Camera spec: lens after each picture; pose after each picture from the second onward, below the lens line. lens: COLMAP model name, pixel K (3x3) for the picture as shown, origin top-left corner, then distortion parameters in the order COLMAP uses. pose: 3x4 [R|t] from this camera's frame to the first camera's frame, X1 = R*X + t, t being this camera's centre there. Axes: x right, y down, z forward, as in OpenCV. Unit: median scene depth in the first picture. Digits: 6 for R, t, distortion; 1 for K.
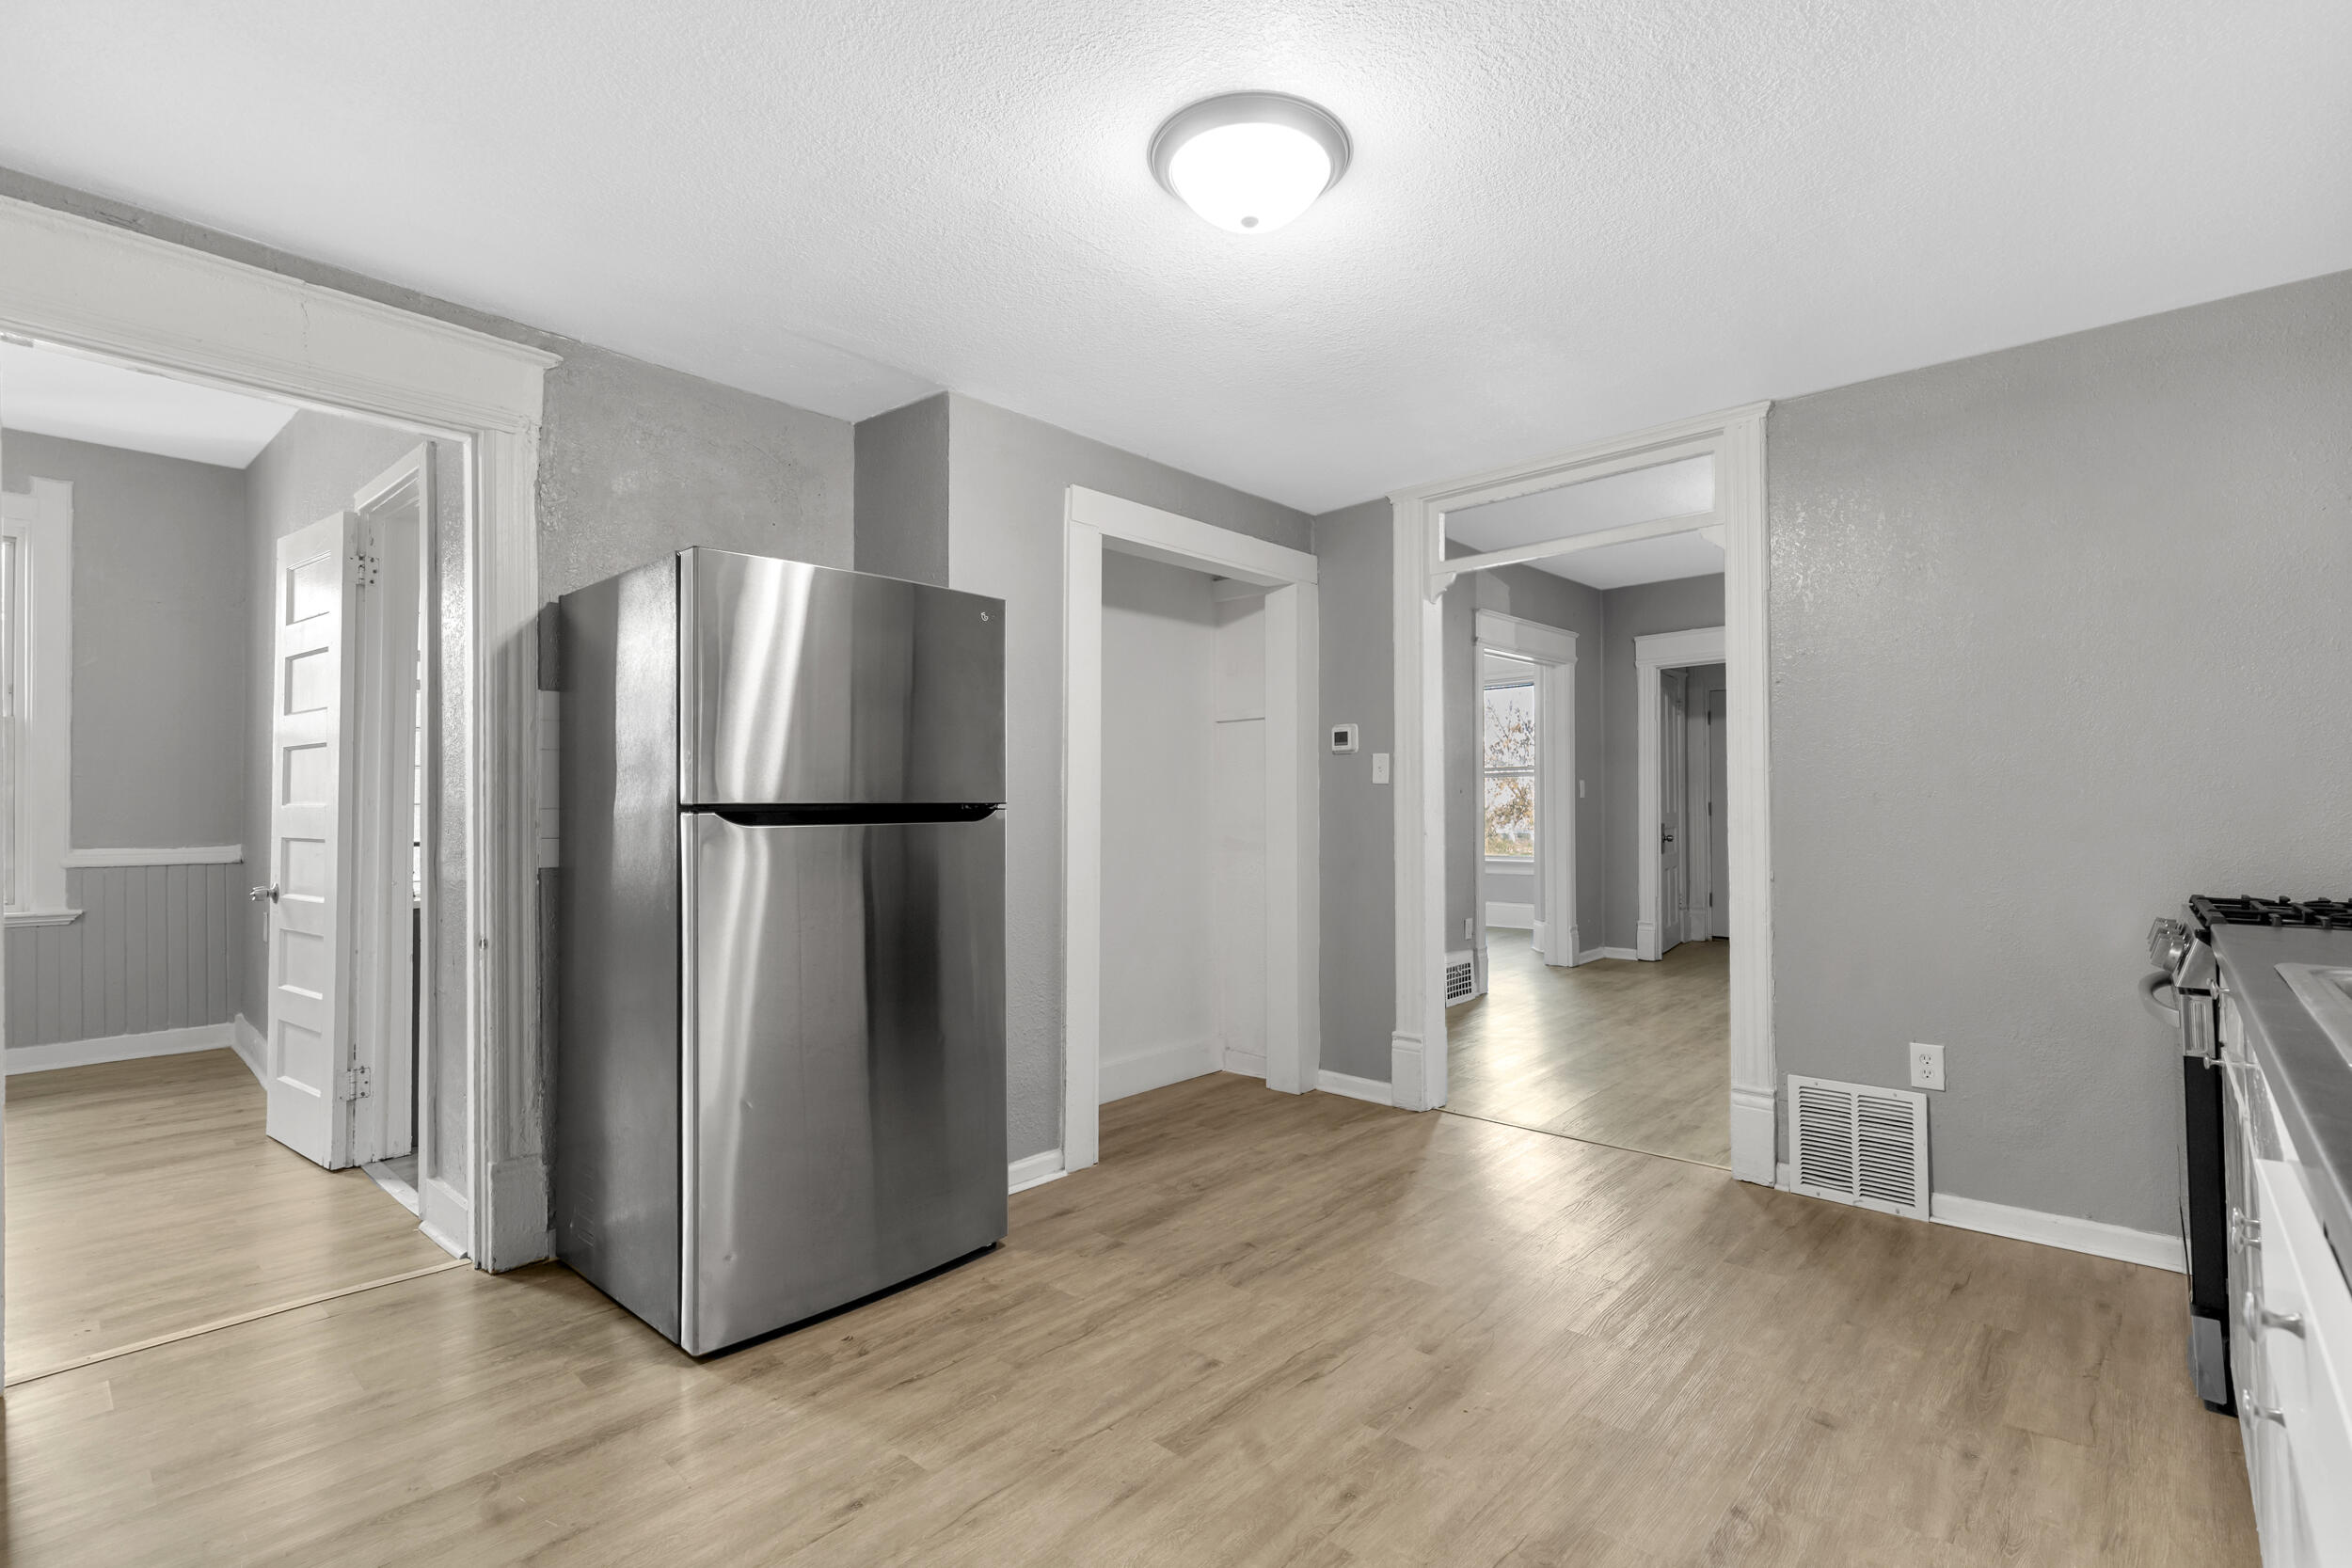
lens RADIAL K [[1075.3, 0, 1179.7], [0, 1075.3, 790.2], [0, 0, 1]] dist [0.005441, 0.000275]
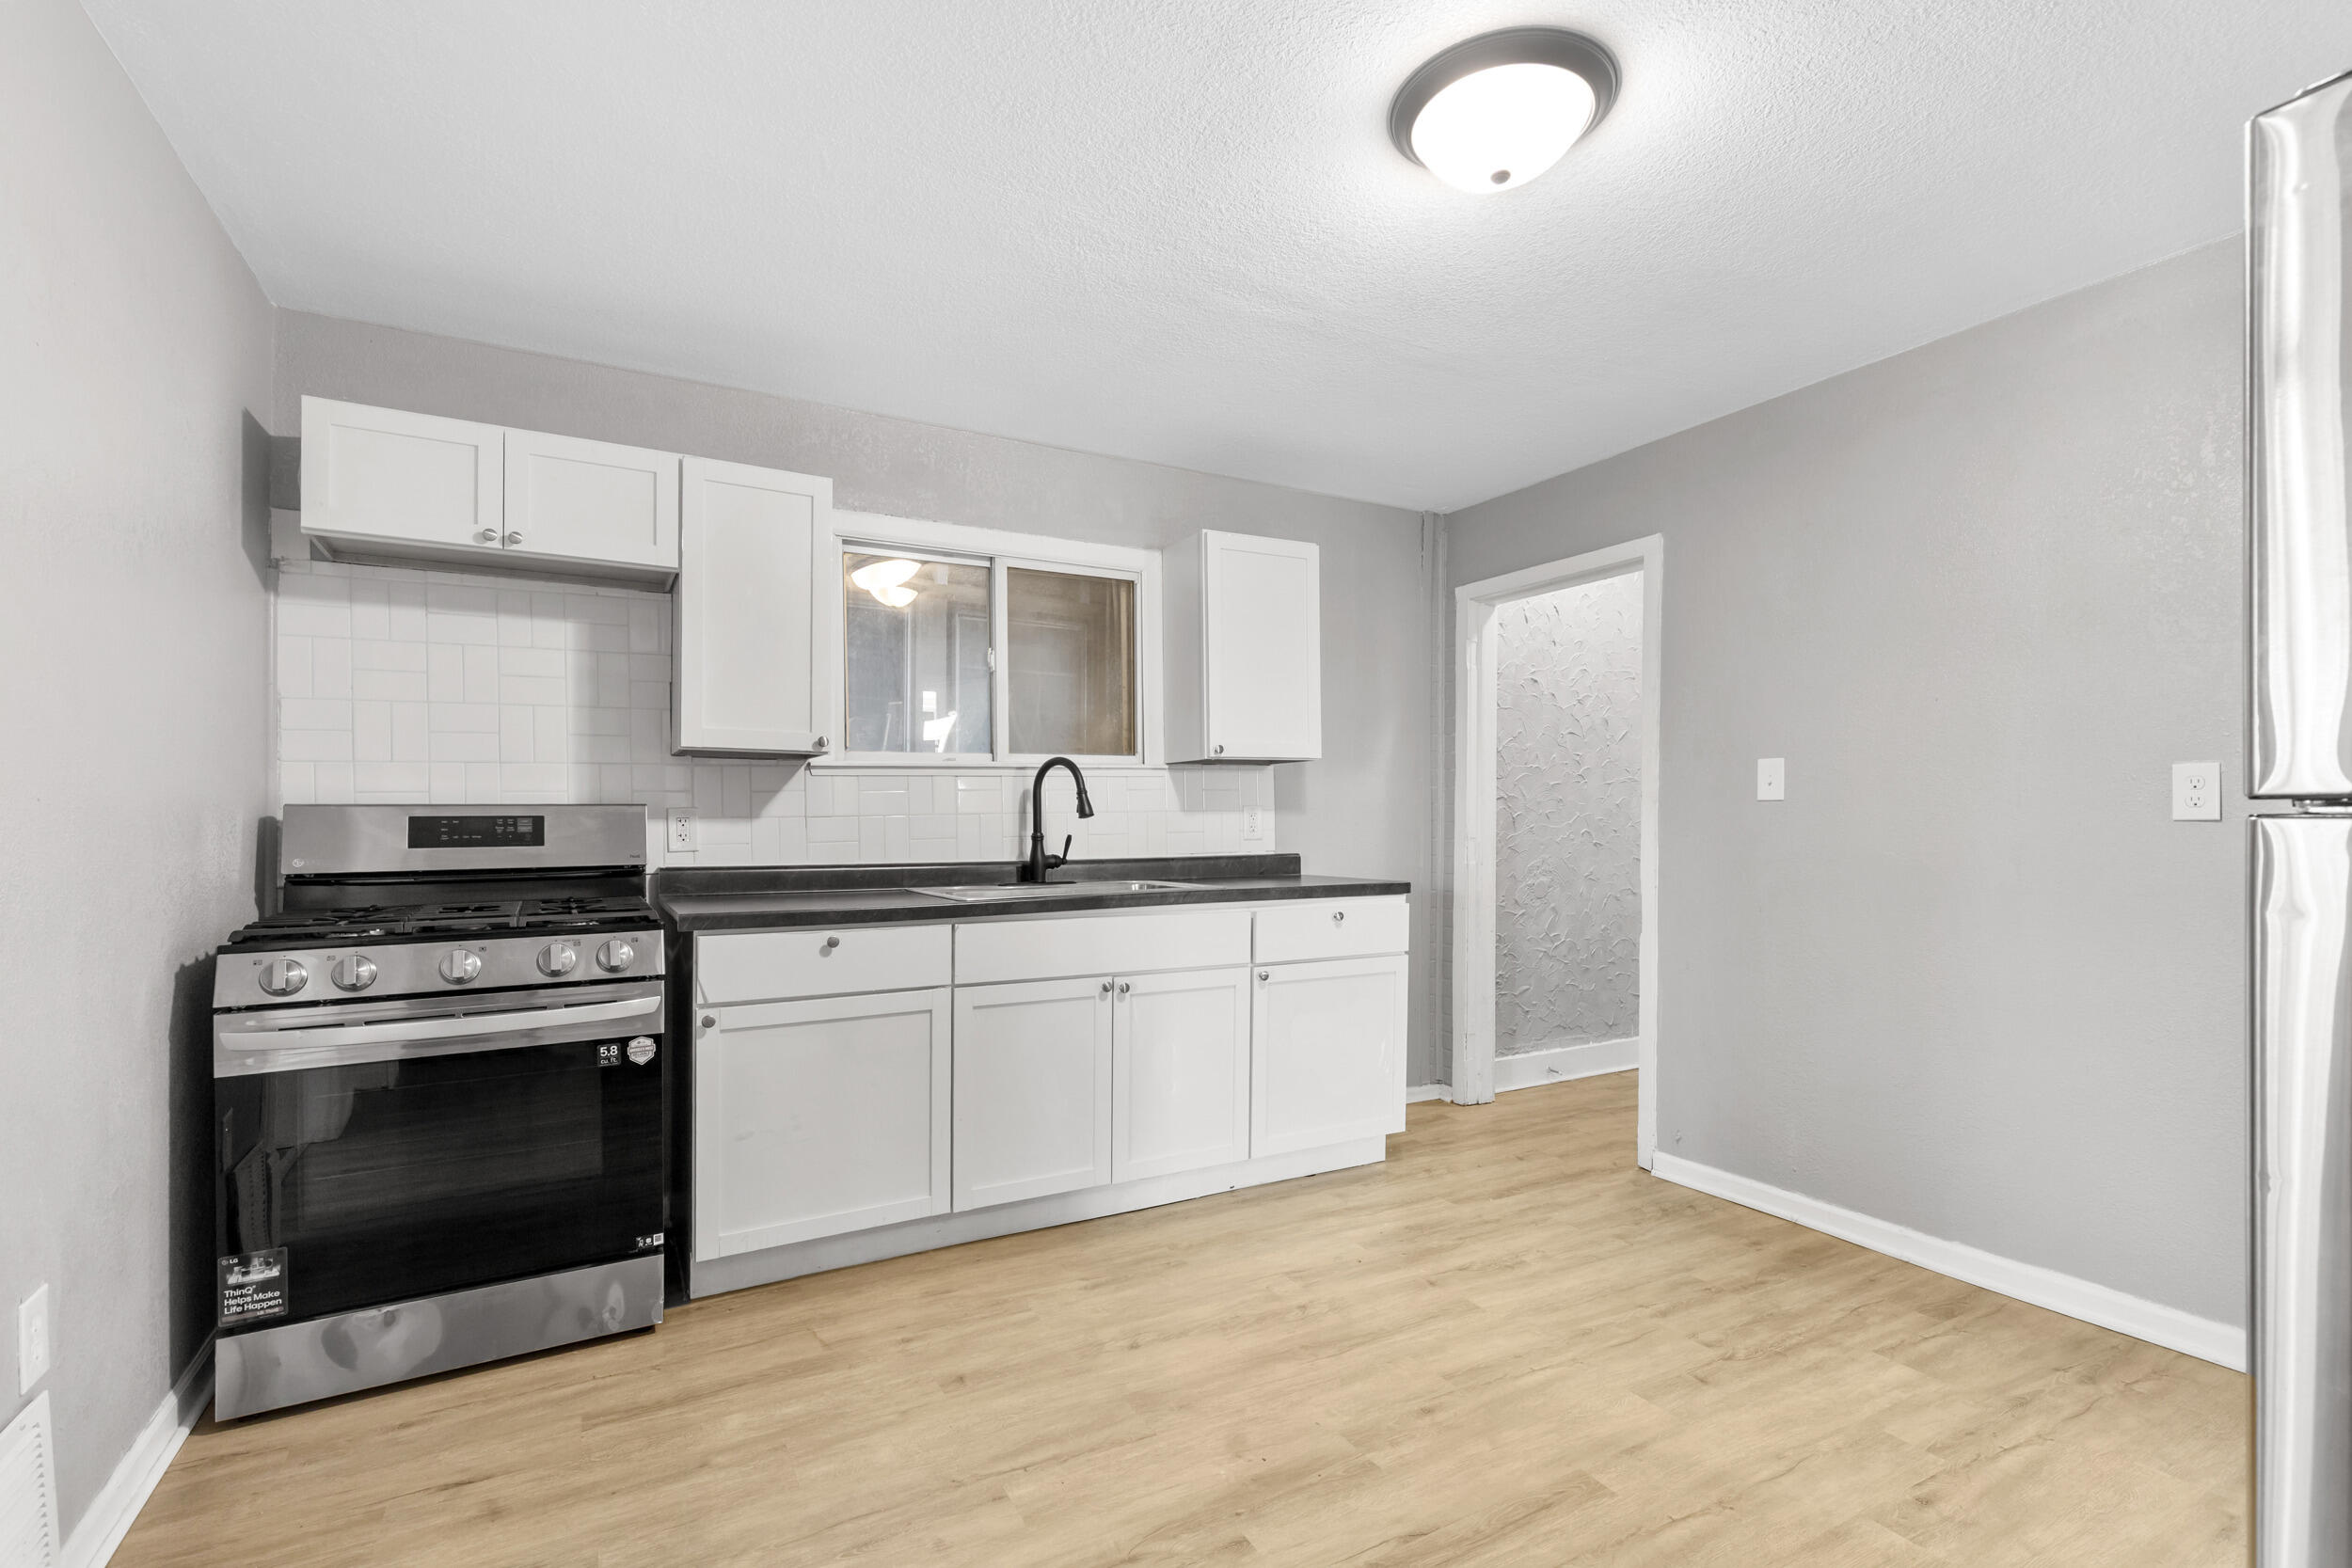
lens RADIAL K [[1075.3, 0, 1173.9], [0, 1075.3, 803.9], [0, 0, 1]] dist [0.005441, 0.000275]
pose [[-0.948256, 0.008678, 0.317388, 0.037768], [0.000773, 0.999687, -0.025025, 0.028433], [-0.317505, -0.023485, -0.947966, 2.022576]]
